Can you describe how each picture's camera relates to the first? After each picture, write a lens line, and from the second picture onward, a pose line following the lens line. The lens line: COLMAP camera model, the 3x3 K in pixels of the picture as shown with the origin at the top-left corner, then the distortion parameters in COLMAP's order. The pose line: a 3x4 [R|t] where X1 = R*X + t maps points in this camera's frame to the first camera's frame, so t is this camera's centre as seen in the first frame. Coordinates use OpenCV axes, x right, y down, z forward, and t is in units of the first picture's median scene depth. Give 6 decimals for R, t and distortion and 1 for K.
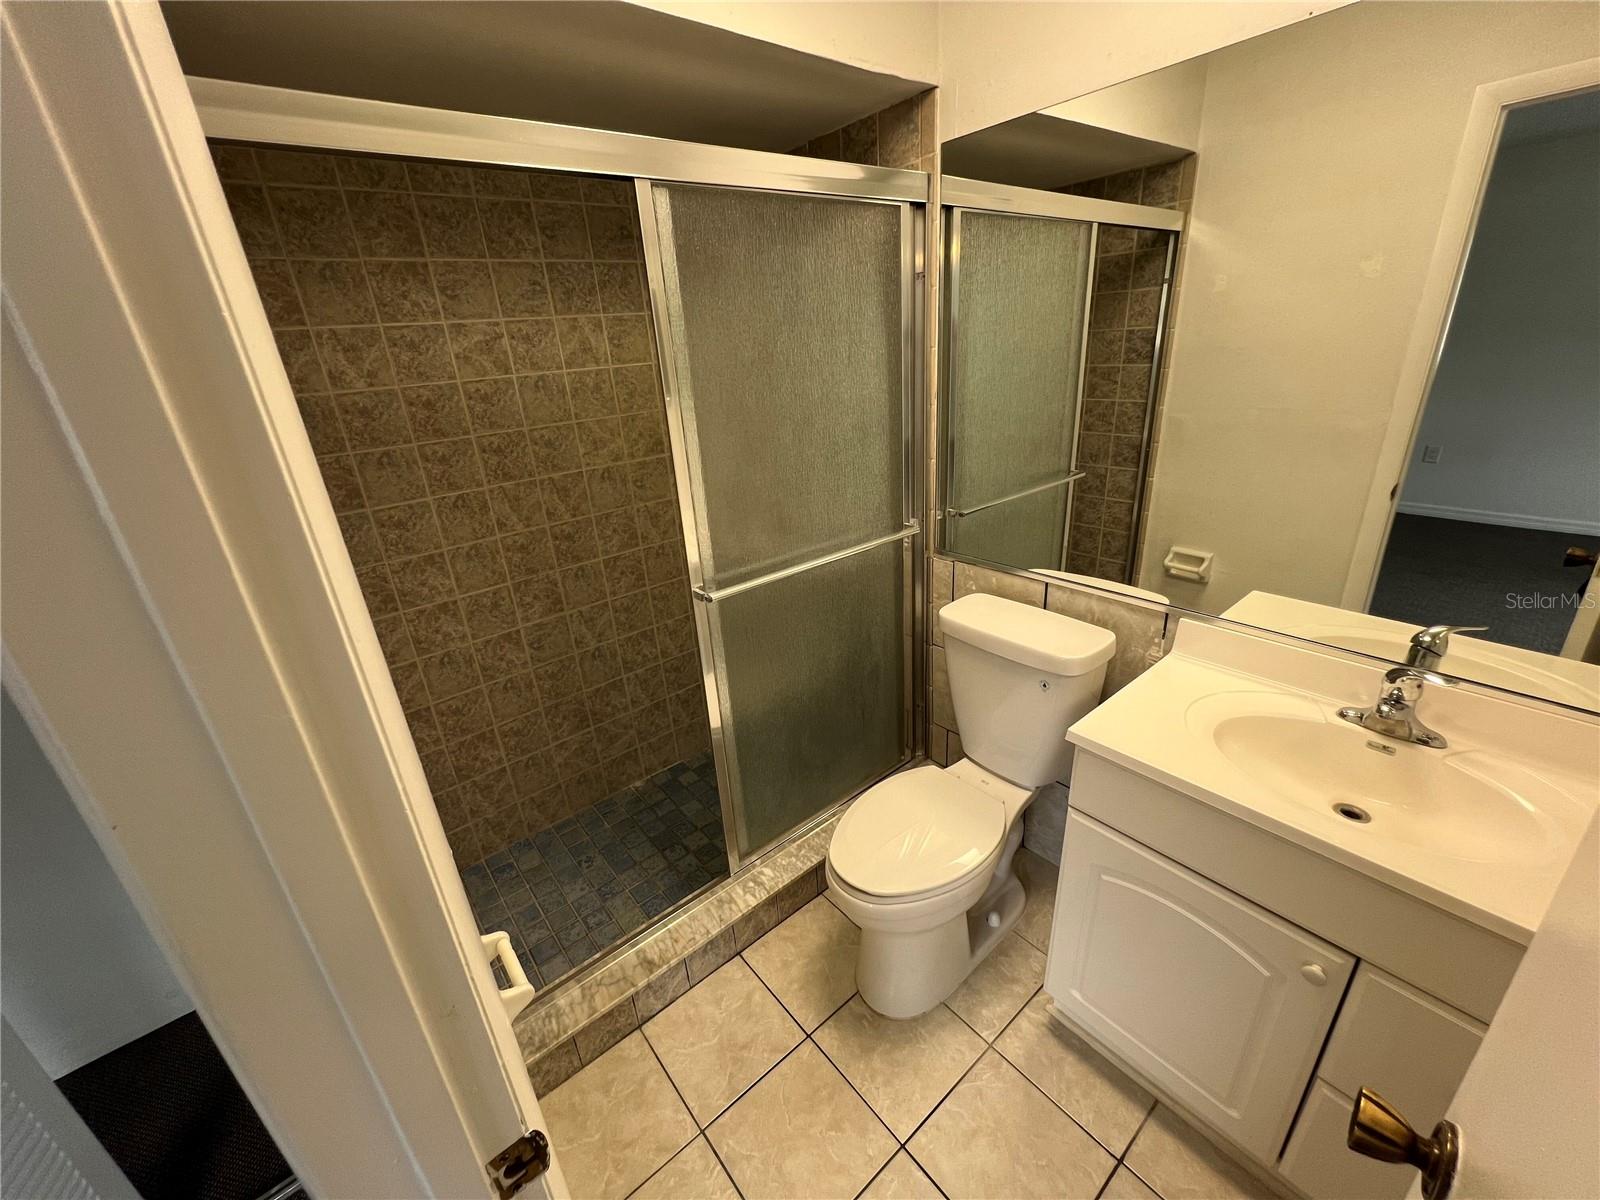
lens RADIAL K [[640.5, 0, 797.5], [0, 640.5, 596.9], [0, 0, 1]] dist [-0.000013, -0.000039]
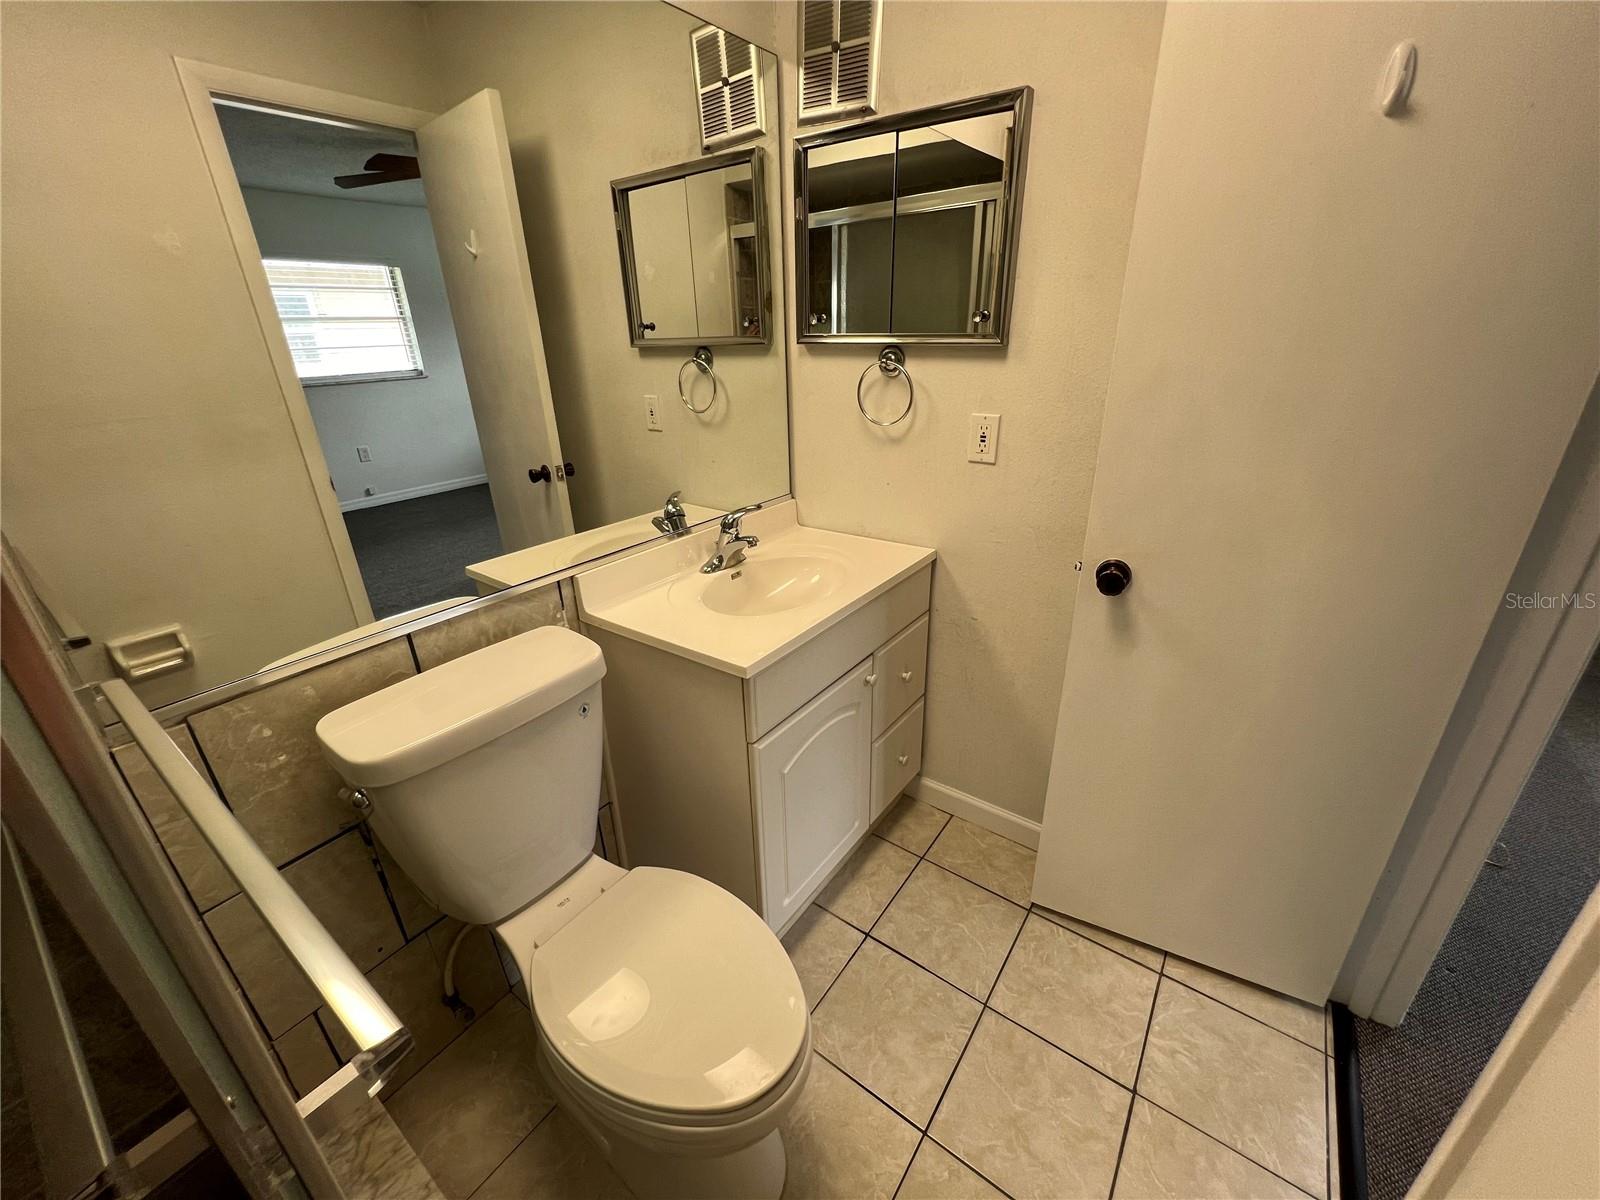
lens RADIAL K [[640.5, 0, 797.5], [0, 640.5, 596.9], [0, 0, 1]] dist [-0.000013, -0.000039]
pose [[-0.245058, -0.309298, 0.918848, -0.304186], [0.401095, 0.830493, 0.386529, -0.149869], [-0.882649, 0.463267, -0.079461, 0.692169]]
